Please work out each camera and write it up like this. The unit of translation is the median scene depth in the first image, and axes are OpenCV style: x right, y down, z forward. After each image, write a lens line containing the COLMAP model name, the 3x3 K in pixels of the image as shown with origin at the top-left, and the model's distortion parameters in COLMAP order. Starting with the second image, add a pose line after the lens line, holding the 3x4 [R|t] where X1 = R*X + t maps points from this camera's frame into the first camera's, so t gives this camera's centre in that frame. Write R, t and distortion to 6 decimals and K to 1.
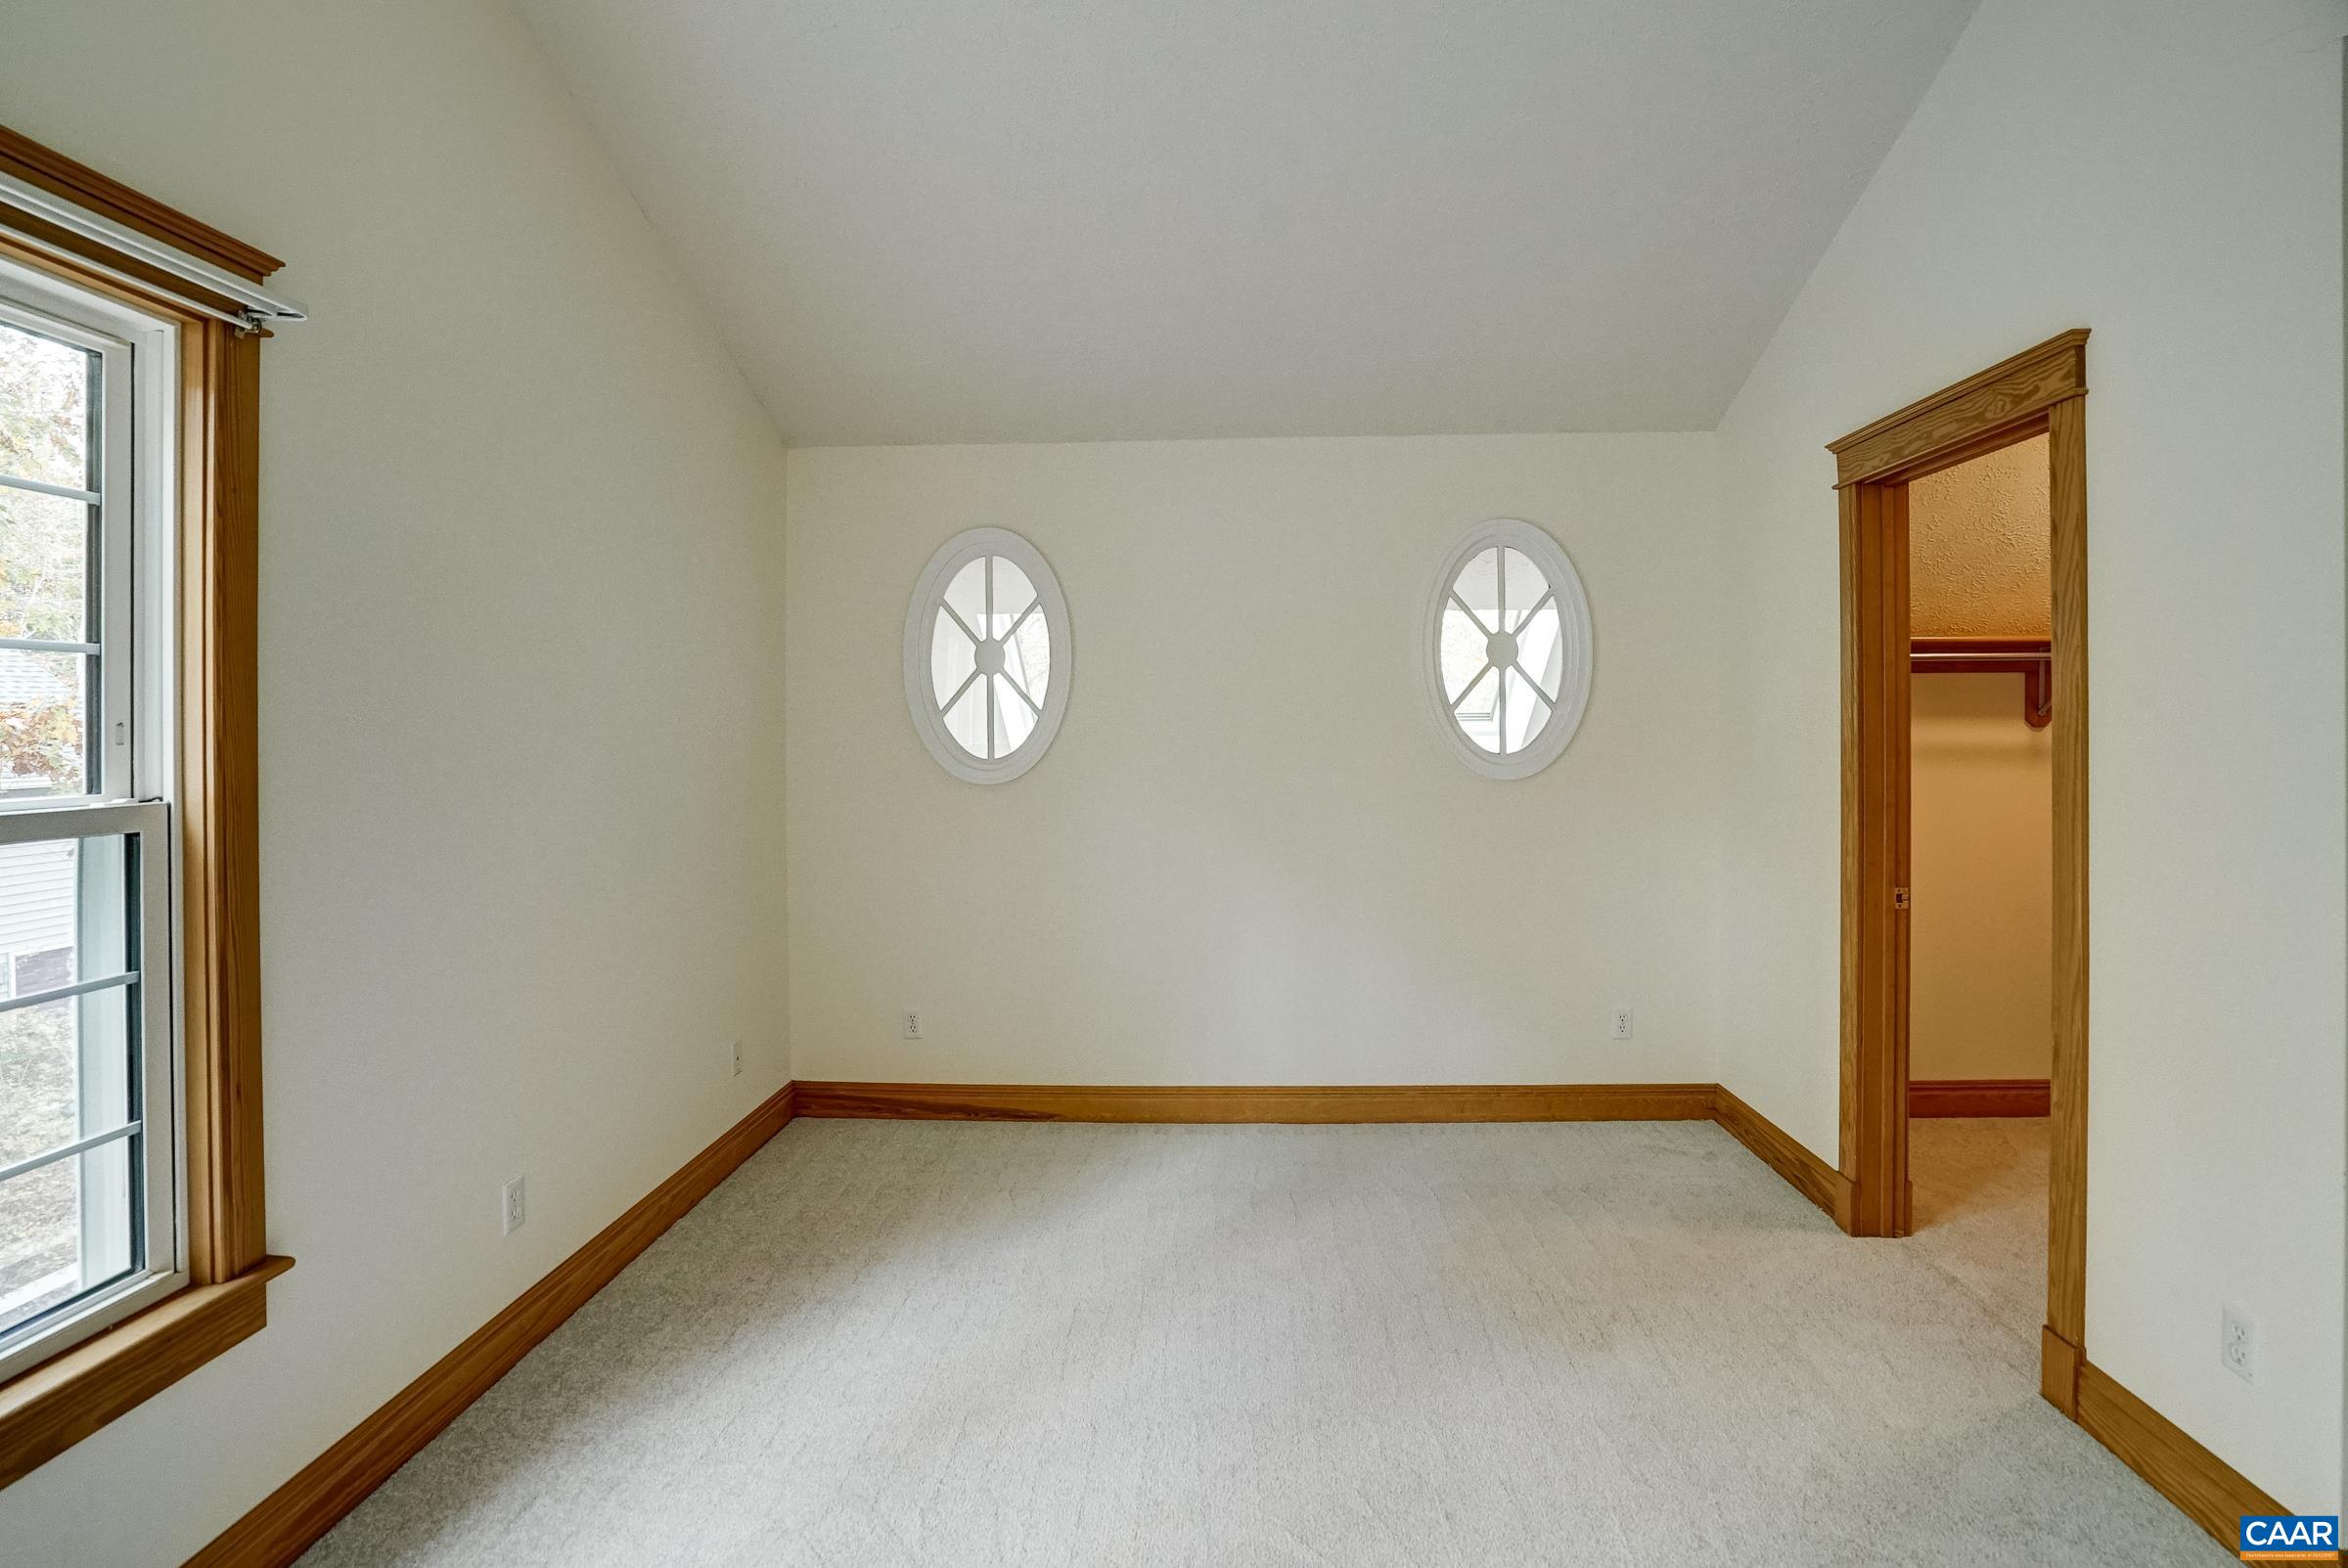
lens RADIAL K [[1119.4, 0, 1160.7], [0, 1119.4, 731.3], [0, 0, 1]] dist [-0.061099, 0.017660]
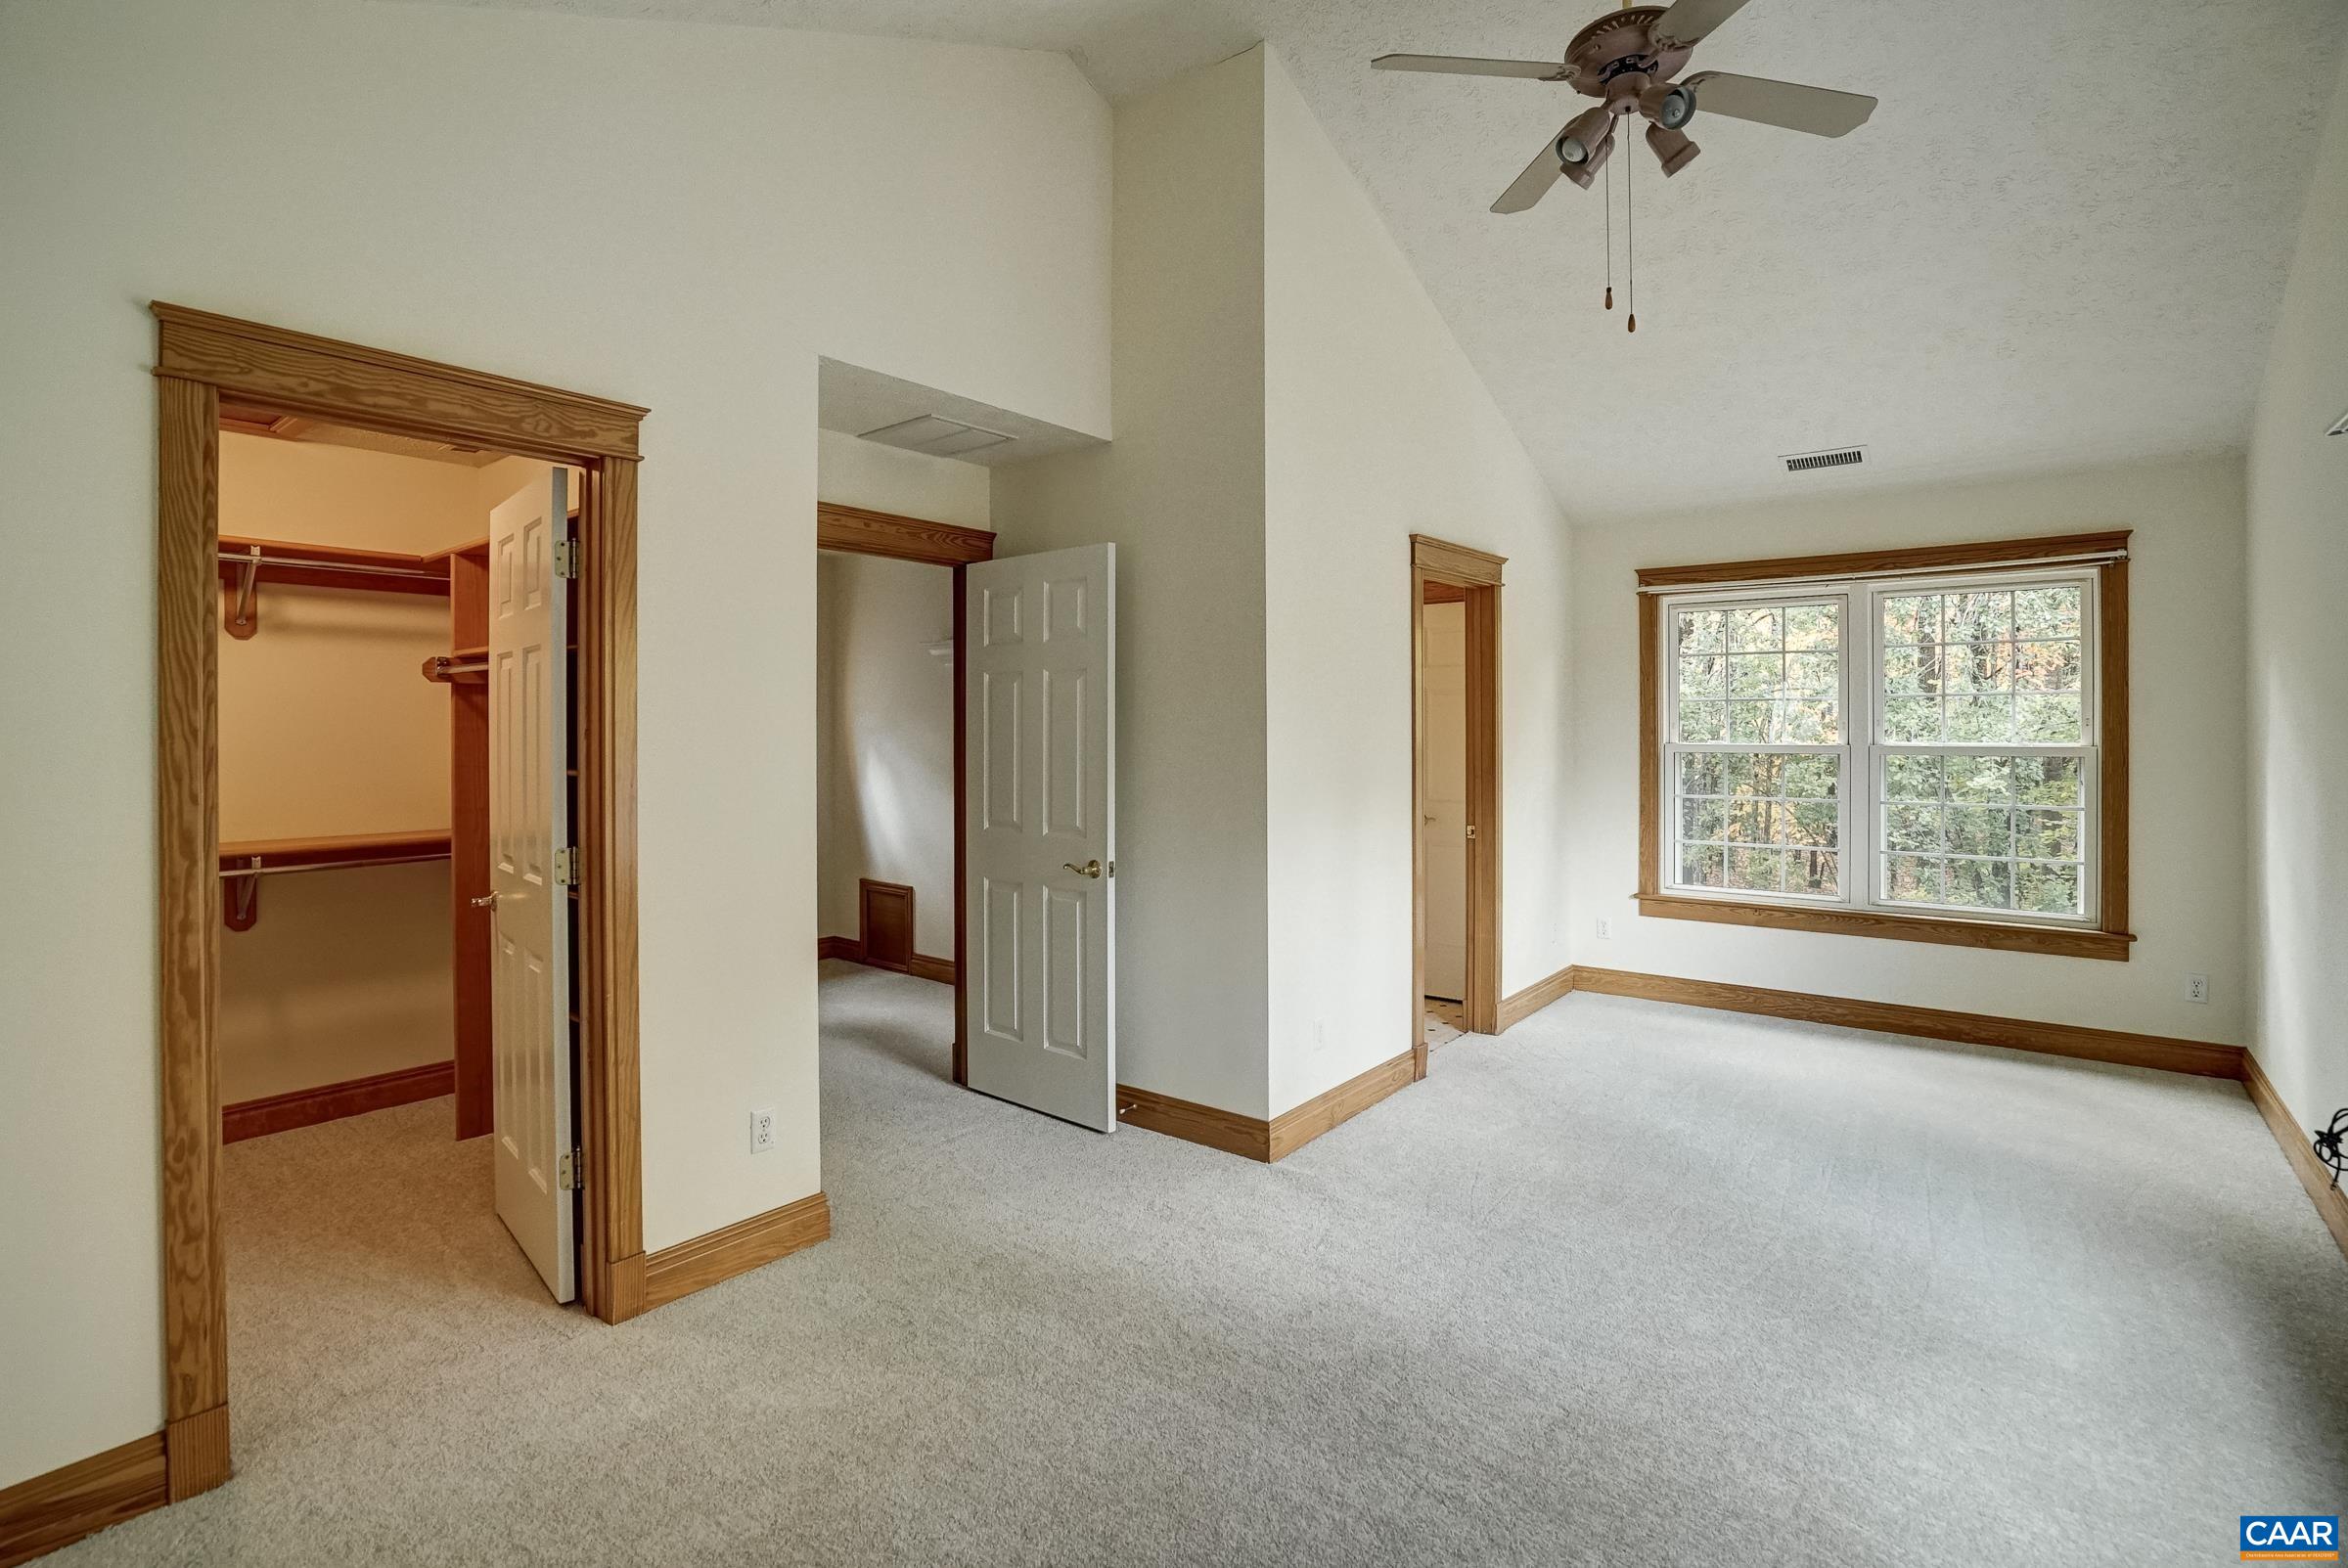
lens RADIAL K [[1119.4, 0, 1160.7], [0, 1119.4, 731.3], [0, 0, 1]] dist [-0.061099, 0.017660]
pose [[-0.821765, 0.007950, 0.569771, -0.236594], [0.010914, 0.999939, 0.001789, -0.002762], [-0.569722, 0.007688, -0.821801, 1.188255]]
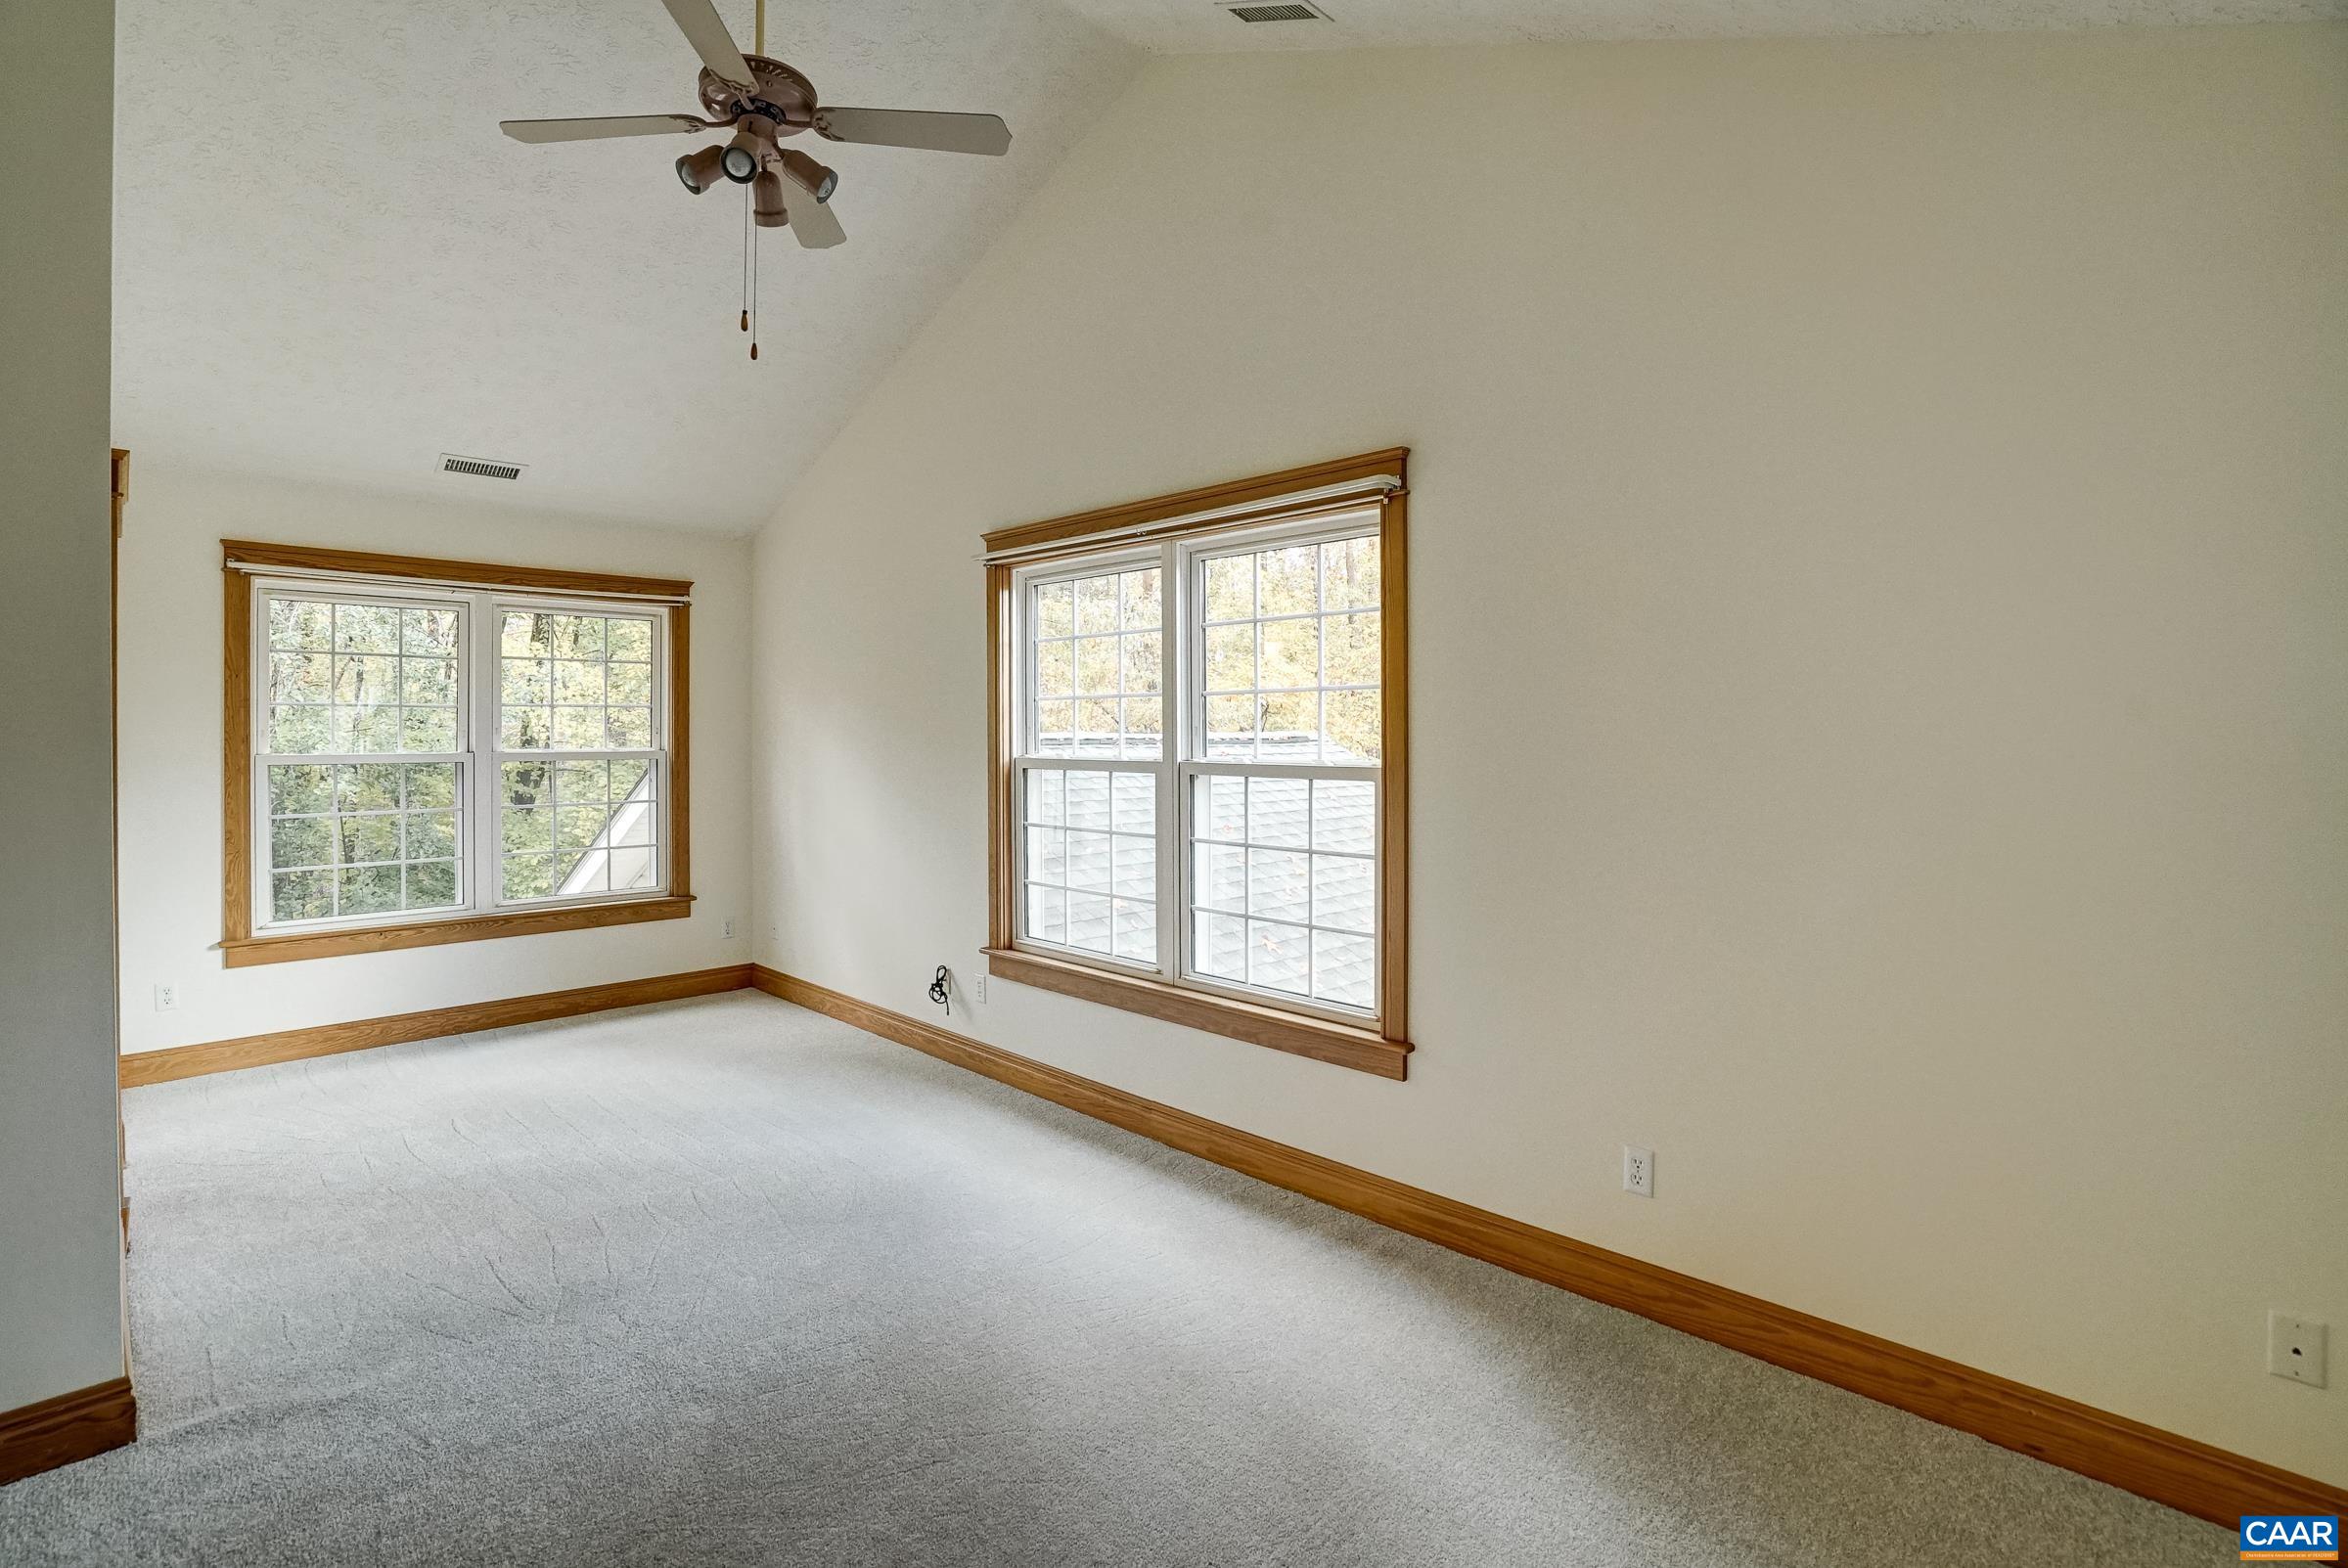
lens RADIAL K [[1091.3, 0, 1173.0], [0, 1091.3, 730.6], [0, 0, 1]] dist [-0.026489, 0.000311]
pose [[-0.656637, 0.007956, -0.754165, 0.394903], [0.004941, 0.999968, 0.006246, -0.005890], [0.754191, 0.000375, -0.656655, 1.122488]]
